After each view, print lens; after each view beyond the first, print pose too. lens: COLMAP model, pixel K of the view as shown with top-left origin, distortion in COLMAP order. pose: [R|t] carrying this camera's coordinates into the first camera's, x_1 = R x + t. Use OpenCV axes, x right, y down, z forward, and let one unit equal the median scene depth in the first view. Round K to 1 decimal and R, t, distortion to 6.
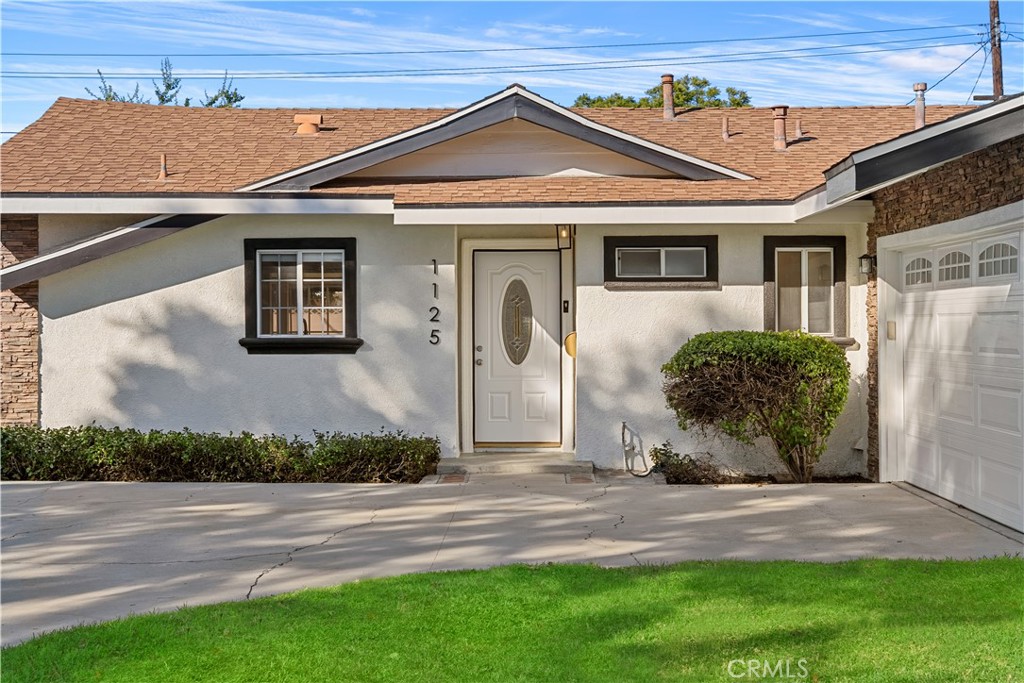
lens RADIAL K [[1500.1, 0, 512.2], [0, 1500.1, 339.2], [0, 0, 1]] dist [0.019251, 0.000000]
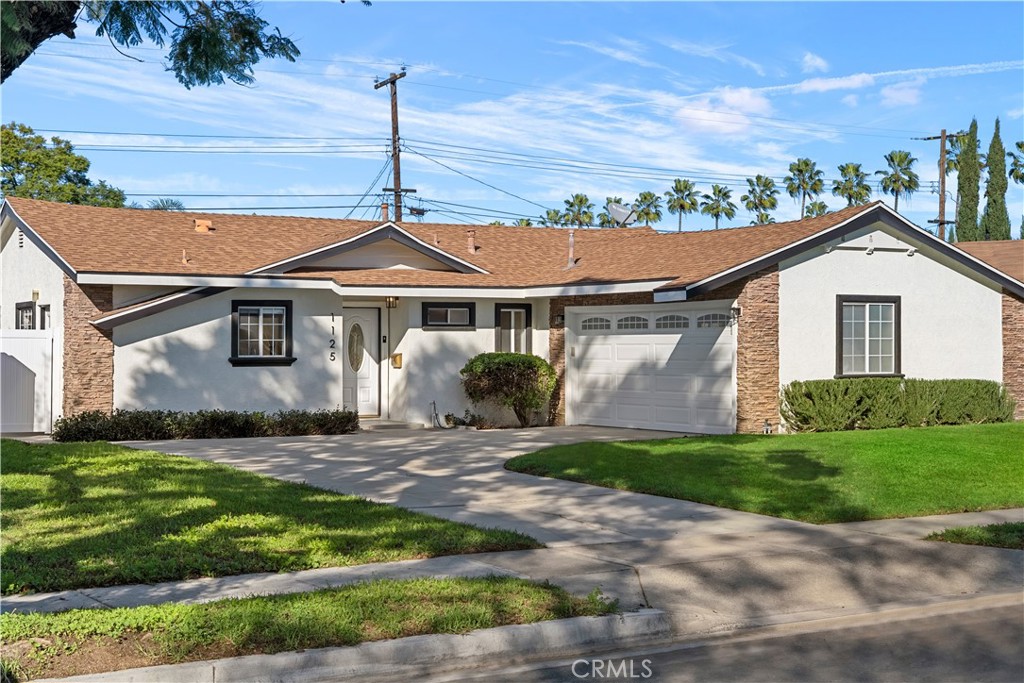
lens RADIAL K [[1500.1, 0, 511.9], [0, 1500.1, 341.5], [0, 0, 1]] dist [0.019251, 0.000000]
pose [[0.843403, -0.000421, 0.537281, -0.841863], [0.007766, 0.999905, -0.011408, 0.002769], [-0.537225, 0.013794, 0.843326, -0.631244]]
